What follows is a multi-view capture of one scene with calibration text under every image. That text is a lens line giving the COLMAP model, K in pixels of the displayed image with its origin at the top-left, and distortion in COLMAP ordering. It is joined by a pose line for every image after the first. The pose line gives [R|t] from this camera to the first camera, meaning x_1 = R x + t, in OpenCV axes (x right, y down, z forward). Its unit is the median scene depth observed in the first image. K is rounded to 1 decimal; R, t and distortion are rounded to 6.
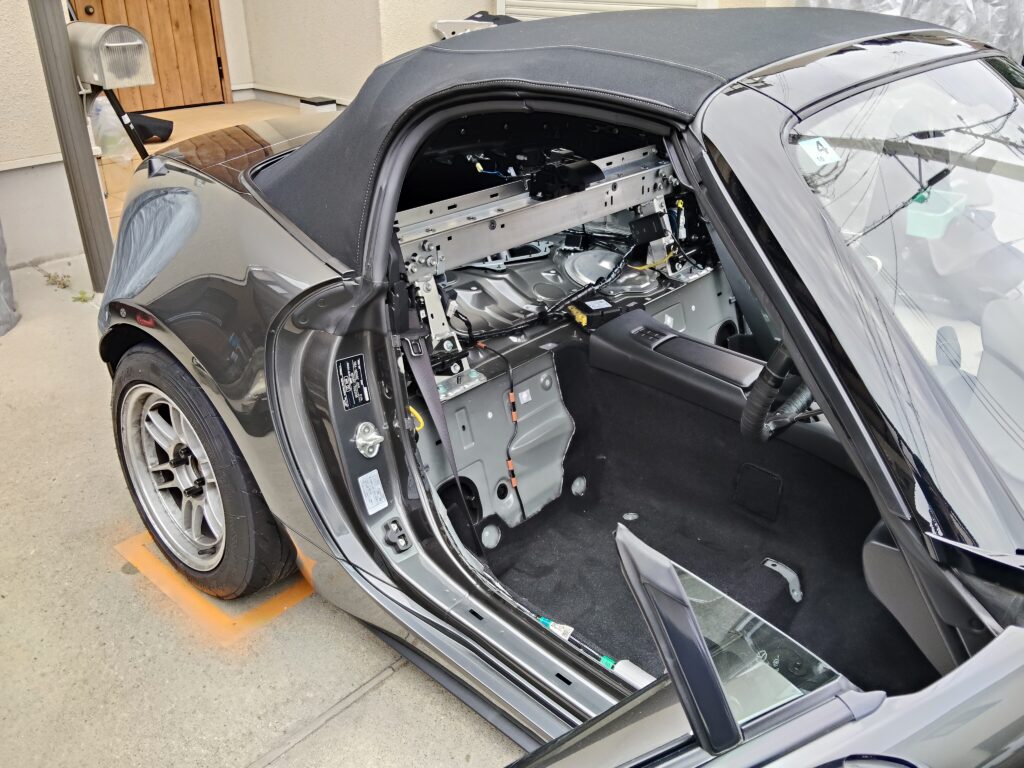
lens RADIAL K [[806.2, 0, 515.8], [0, 806.2, 391.0], [0, 0, 1]] dist [0.096385, -0.110163]
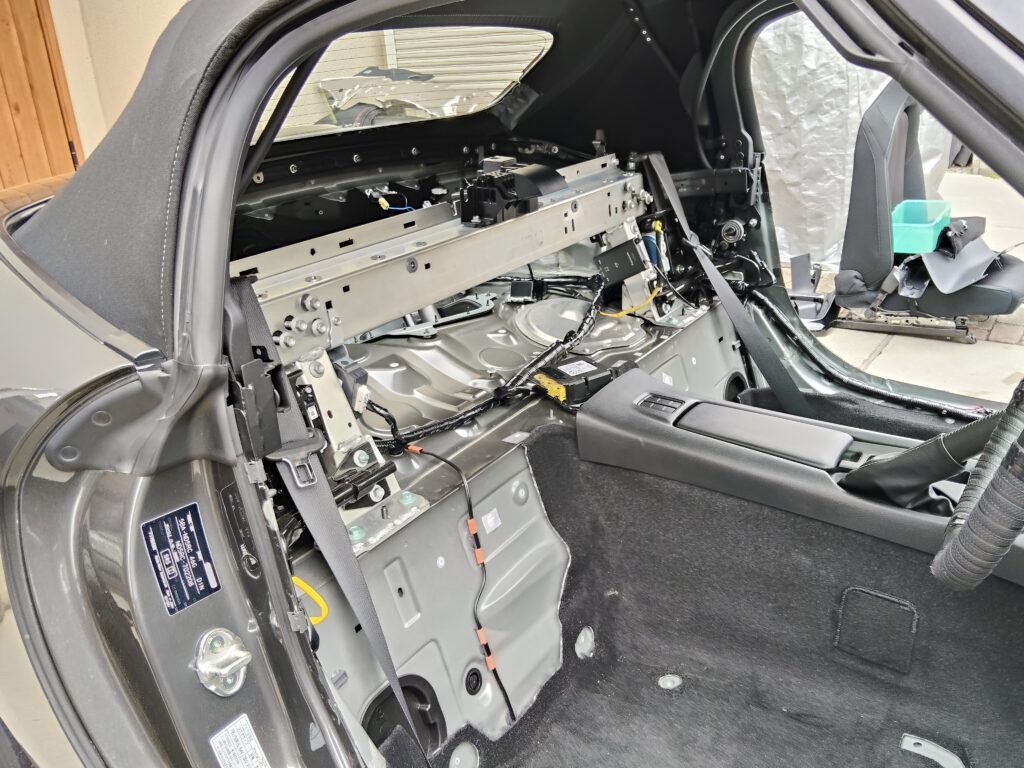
lens RADIAL K [[806.2, 0, 515.8], [0, 806.2, 391.0], [0, 0, 1]] dist [0.096385, -0.110163]
pose [[0.989483, -0.111812, 0.091771, -0.016746], [0.119867, 0.988923, -0.087535, -0.036306], [-0.080967, 0.097615, 0.991925, 0.346227]]
